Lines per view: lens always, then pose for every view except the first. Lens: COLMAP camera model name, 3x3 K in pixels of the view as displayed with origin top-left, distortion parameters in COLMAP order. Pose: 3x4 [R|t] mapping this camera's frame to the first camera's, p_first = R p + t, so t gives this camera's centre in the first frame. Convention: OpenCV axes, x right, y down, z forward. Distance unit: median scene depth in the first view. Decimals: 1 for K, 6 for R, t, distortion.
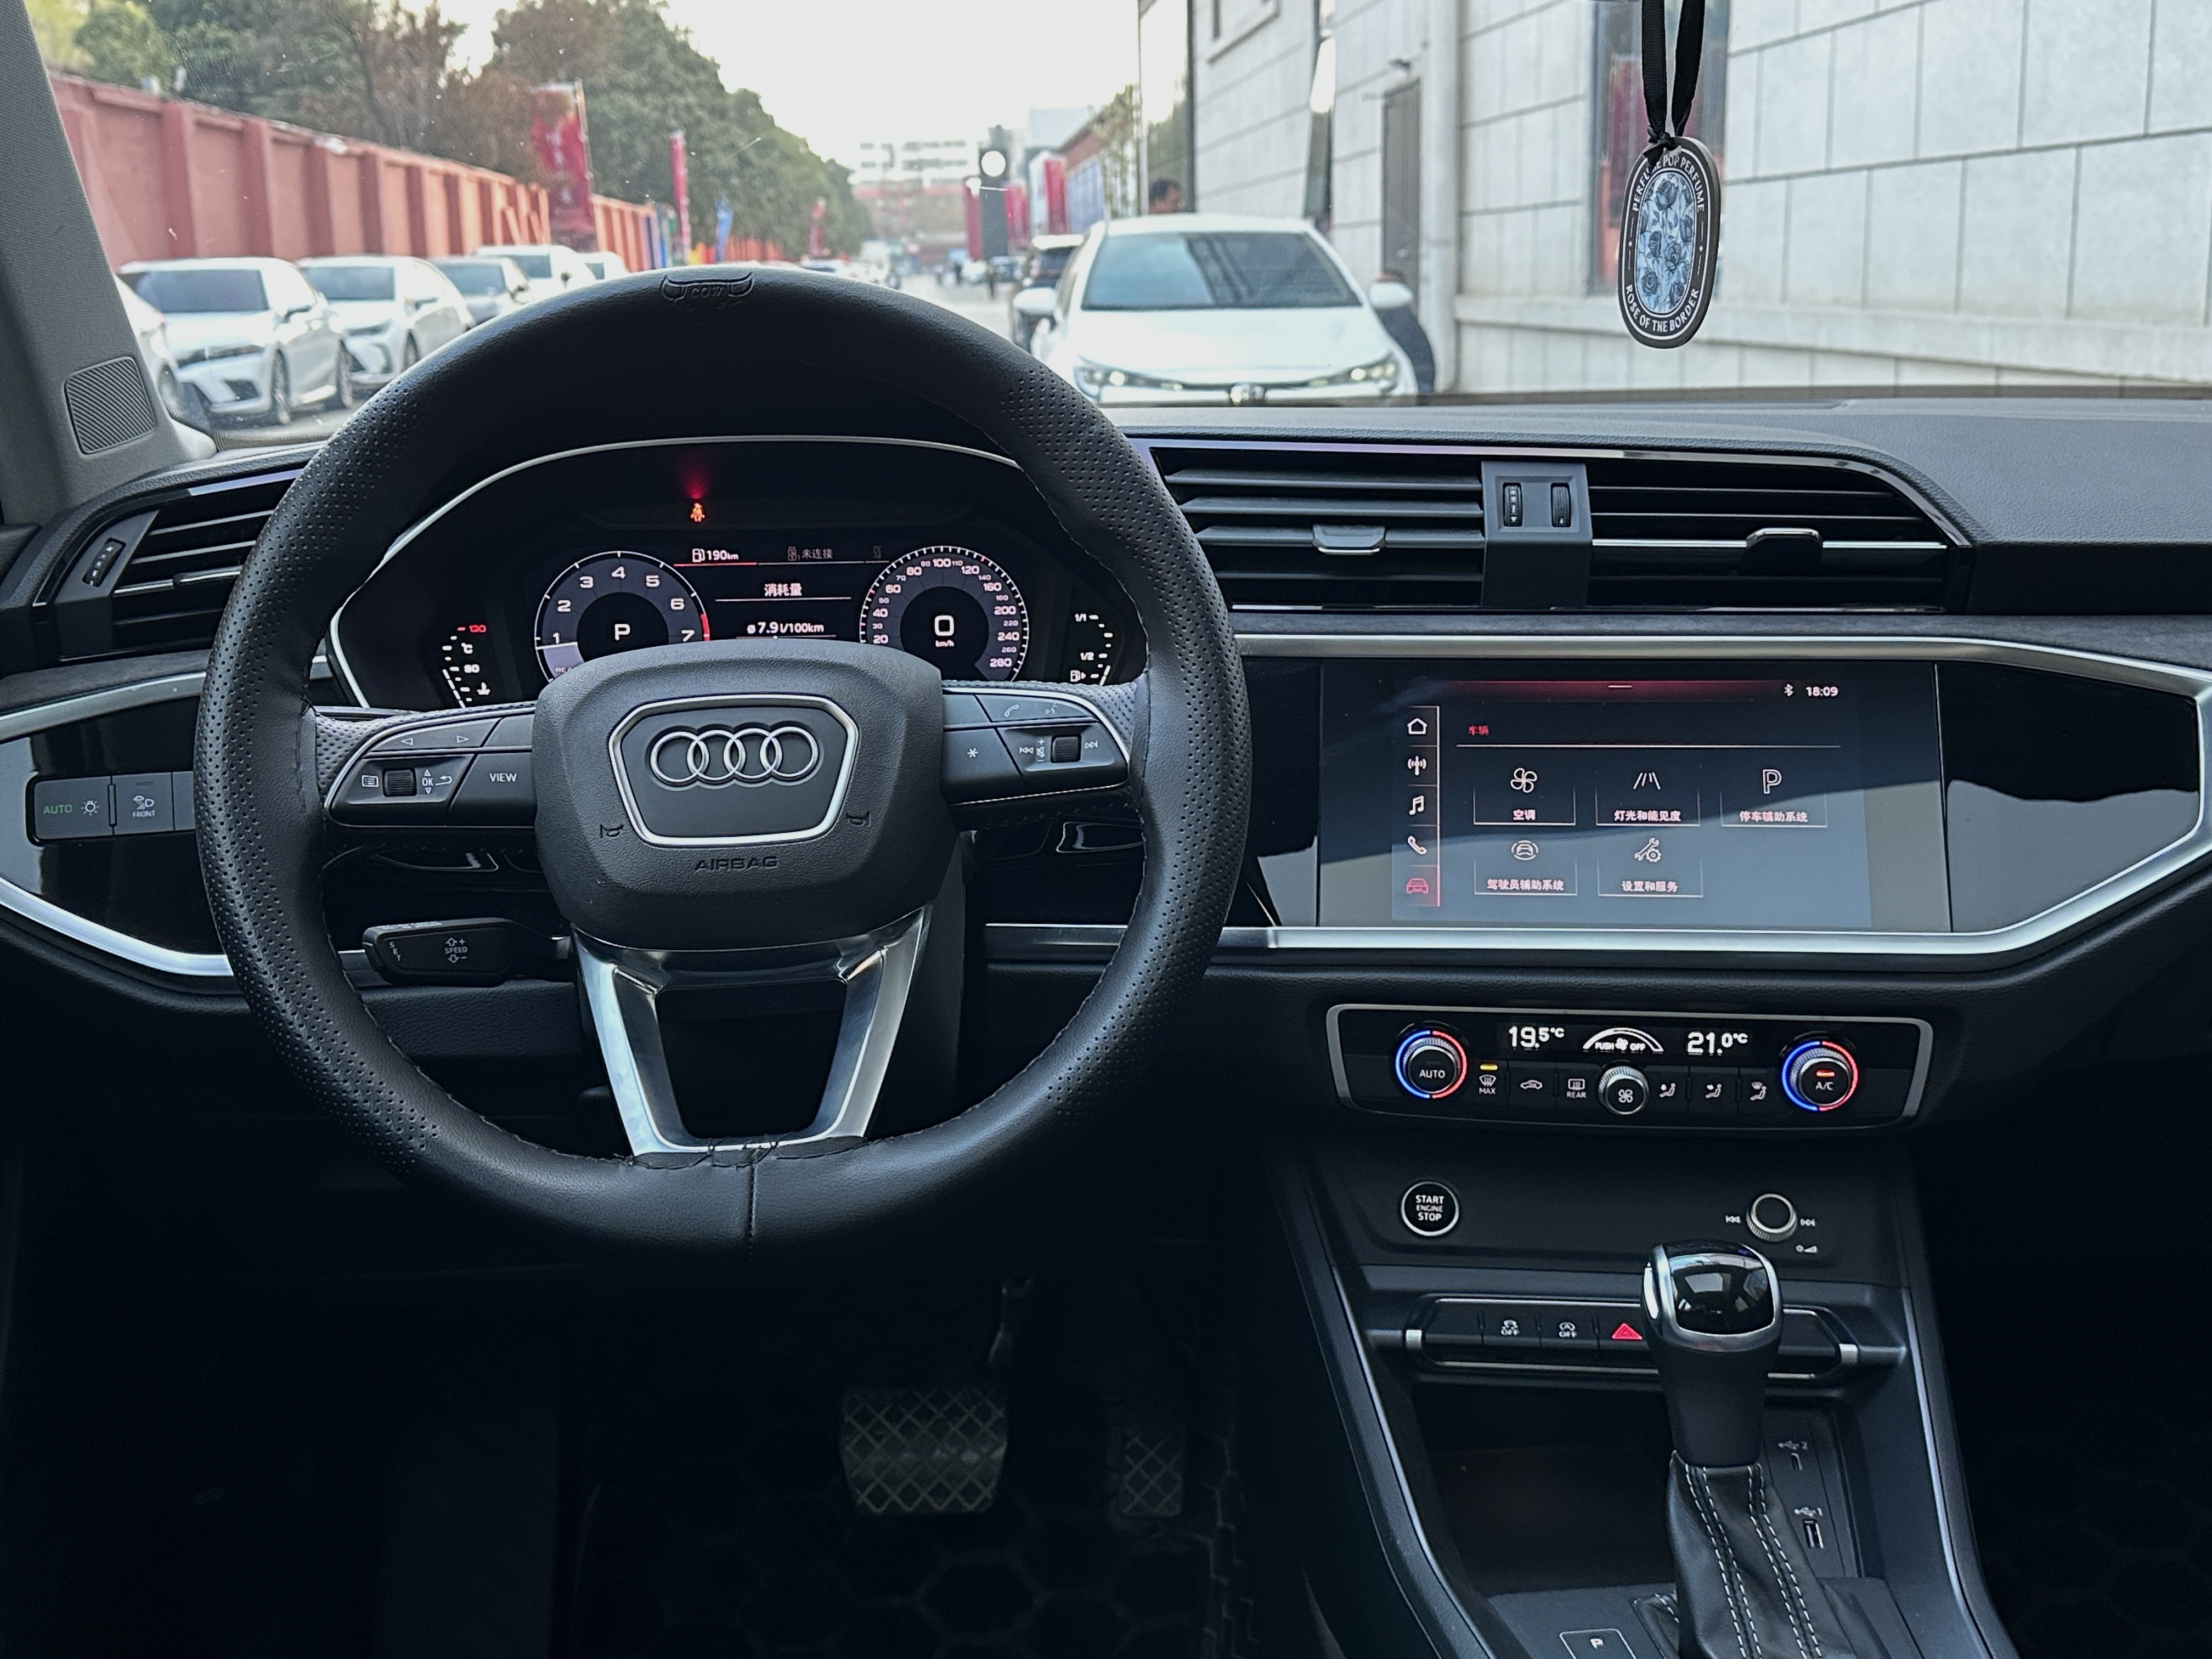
lens RADIAL K [[2331.8, 0, 1087.8], [0, 2331.8, 802.9], [0, 0, 1]] dist [0.100819, 0.000000]
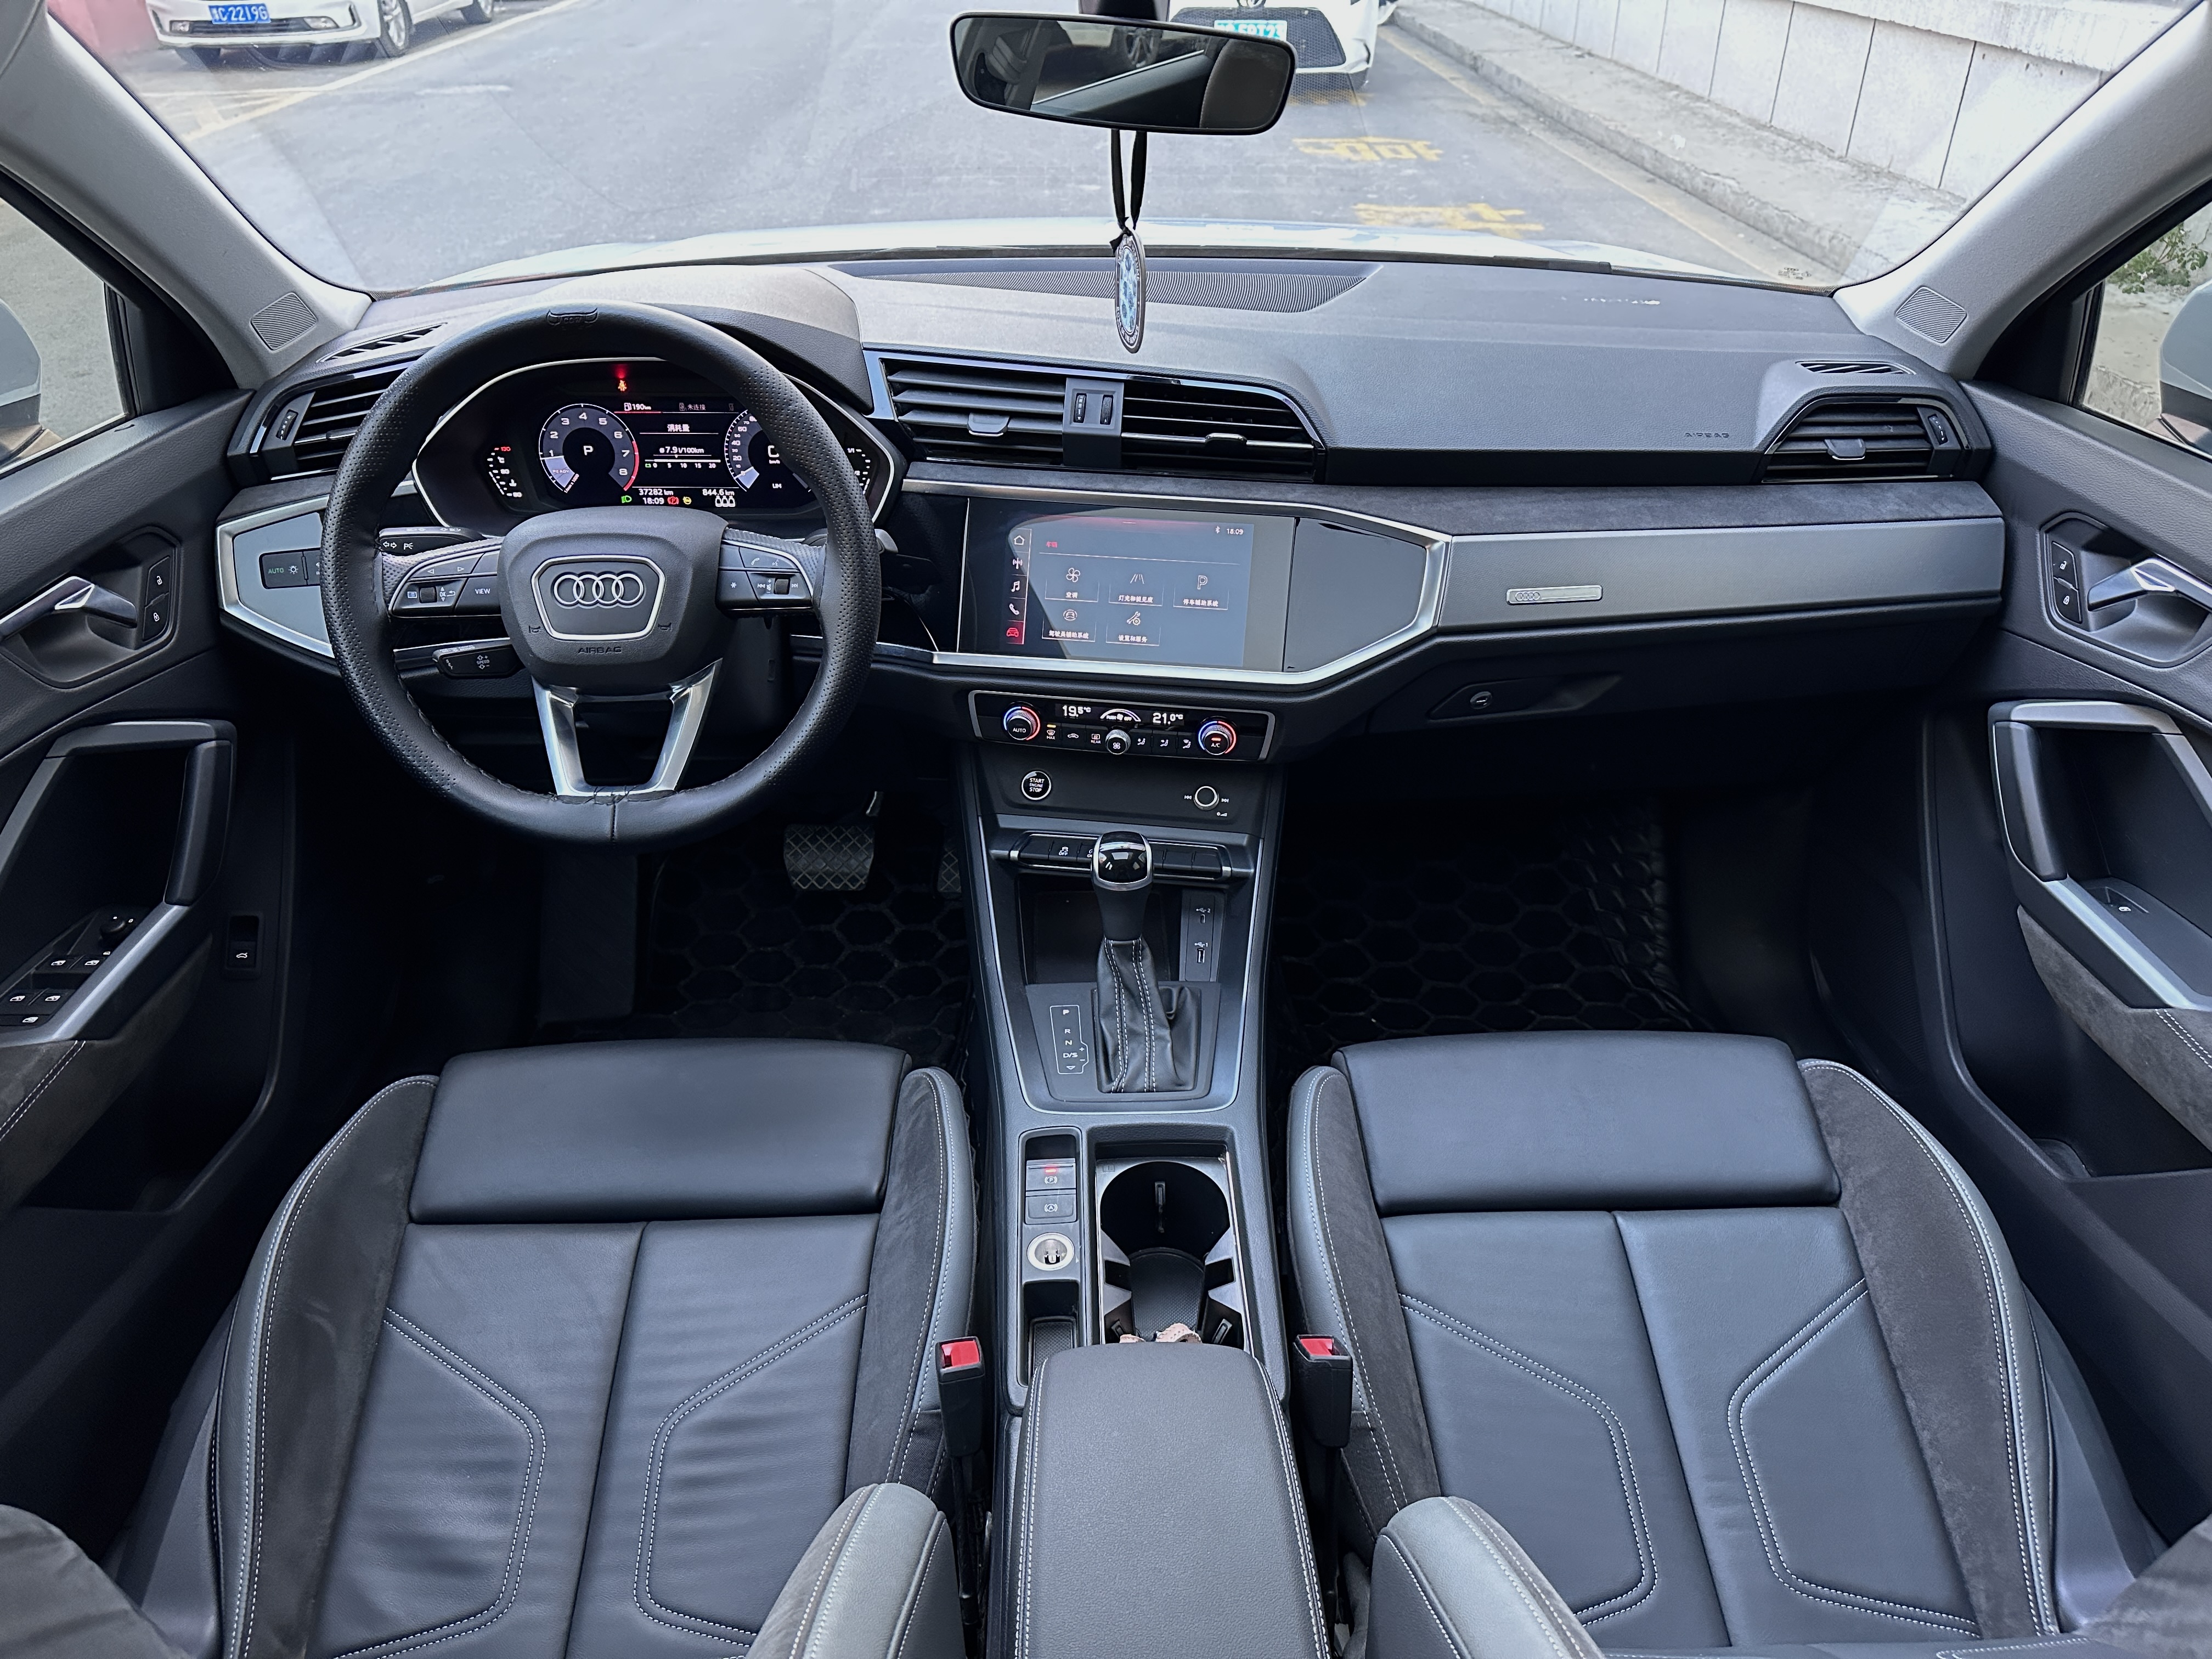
lens RADIAL K [[1554.8, 0, 1120.9], [0, 1554.8, 841.4], [0, 0, 1]] dist [0.057208, -0.061440]
pose [[0.999229, 0.035861, -0.016004, 0.247843], [-0.028280, 0.939879, 0.340336, -0.225805], [0.027247, -0.339621, 0.940168, -0.209532]]
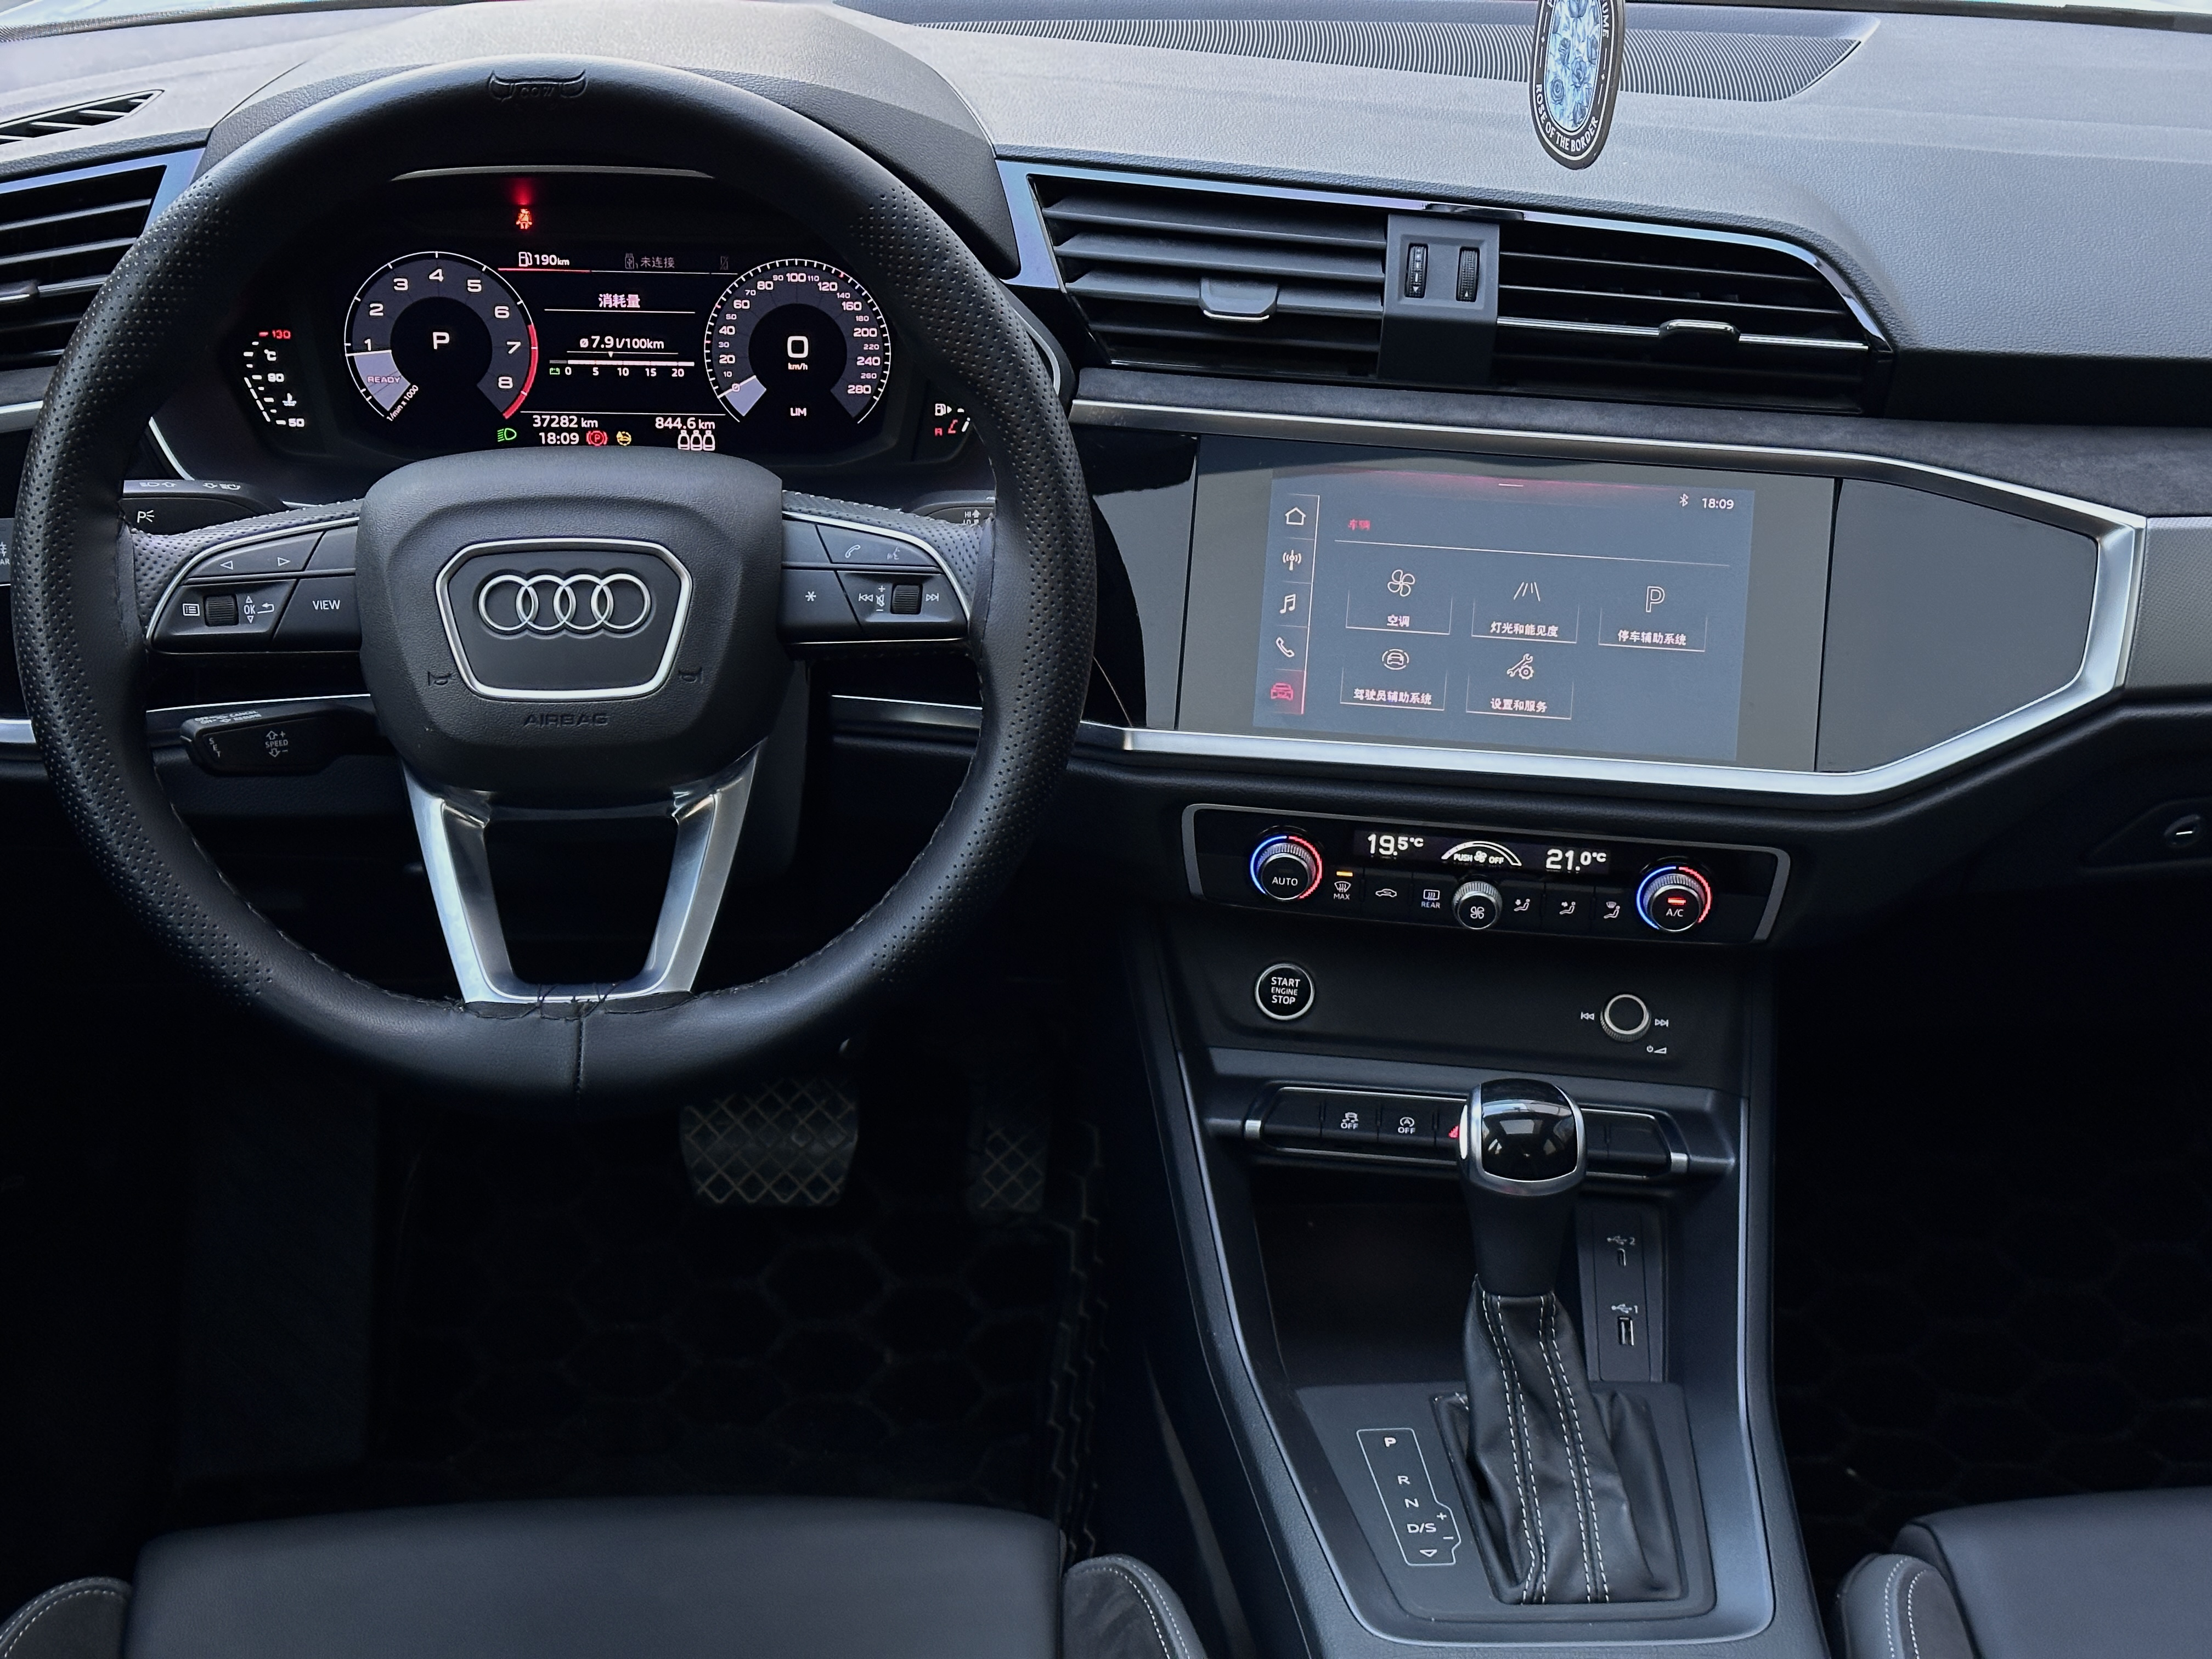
lens RADIAL K [[3101.2, 0, 1102.1], [0, 3101.2, 808.2], [0, 0, 1]] dist [0.119027, 0.000000]
pose [[0.998880, 0.040292, 0.024786, 0.037117], [-0.045051, 0.970059, 0.238653, -0.213830], [-0.014429, -0.239502, 0.970789, -0.241153]]
